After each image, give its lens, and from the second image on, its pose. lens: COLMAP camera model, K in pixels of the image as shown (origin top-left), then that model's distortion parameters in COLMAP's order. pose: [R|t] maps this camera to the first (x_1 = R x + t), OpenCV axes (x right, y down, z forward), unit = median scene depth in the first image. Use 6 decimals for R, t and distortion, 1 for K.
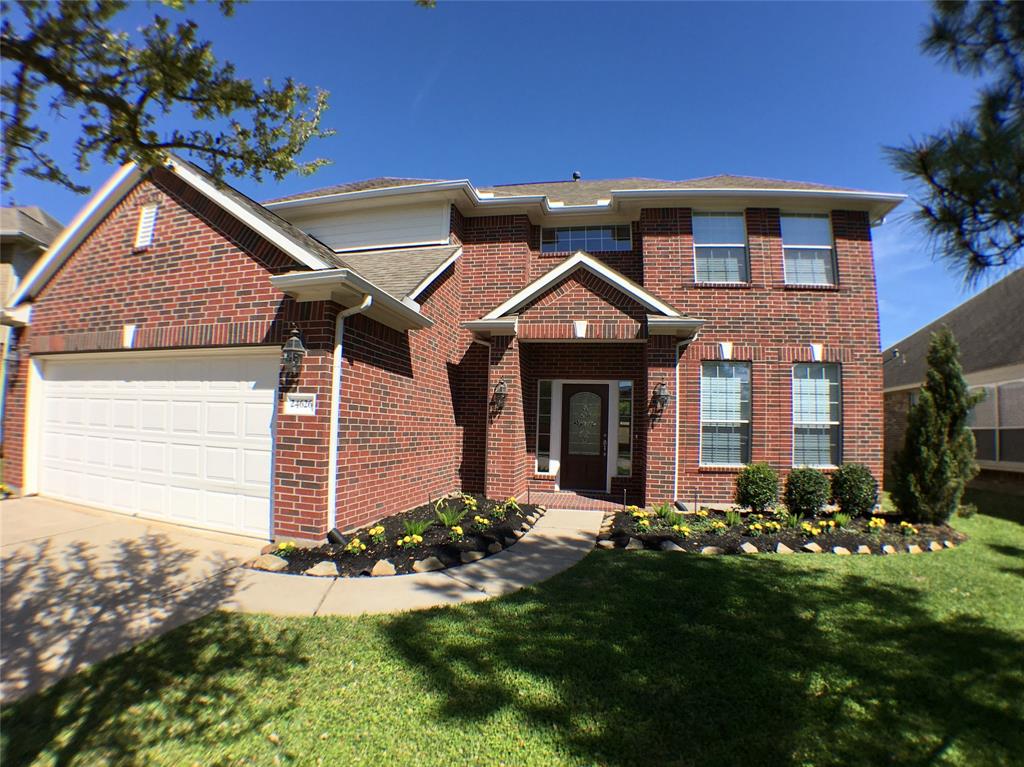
lens RADIAL K [[475.5, 0, 510.7], [0, 475.5, 391.2], [0, 0, 1]] dist [-0.174060, 0.027407]
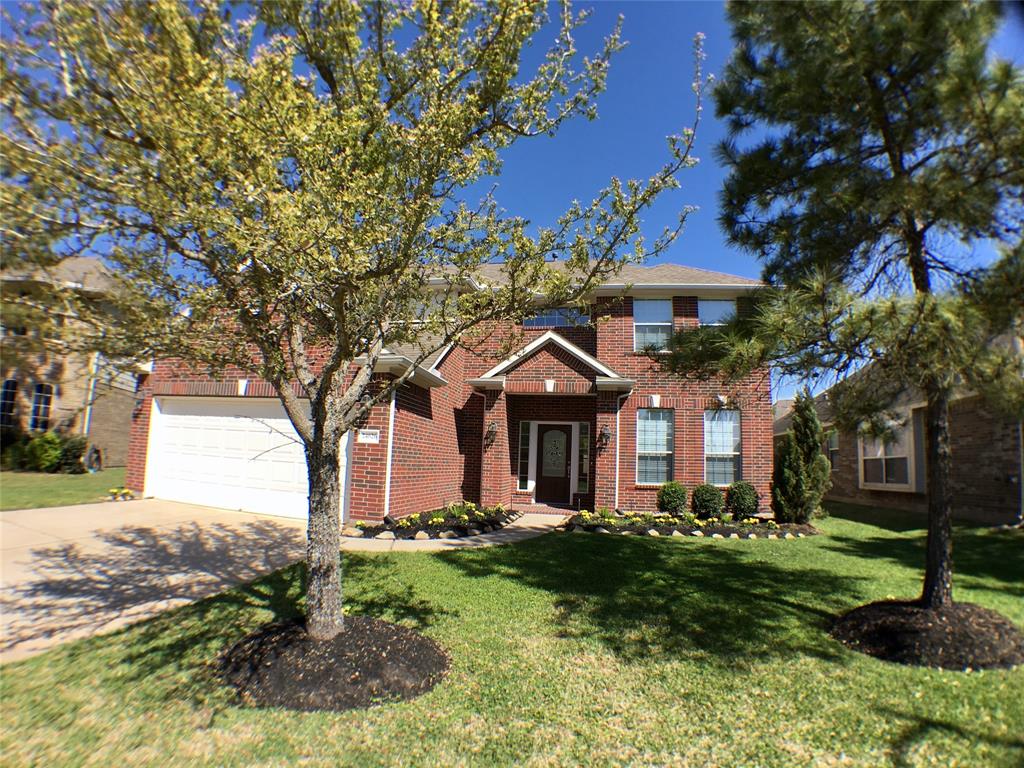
lens RADIAL K [[489.9, 0, 526.0], [0, 489.9, 384.2], [0, 0, 1]] dist [-0.163954, 0.023152]
pose [[0.998599, 0.014140, 0.050992, 0.002963], [-0.009628, 0.996102, -0.087680, -0.008457], [-0.052033, 0.087066, 0.994843, -0.525033]]
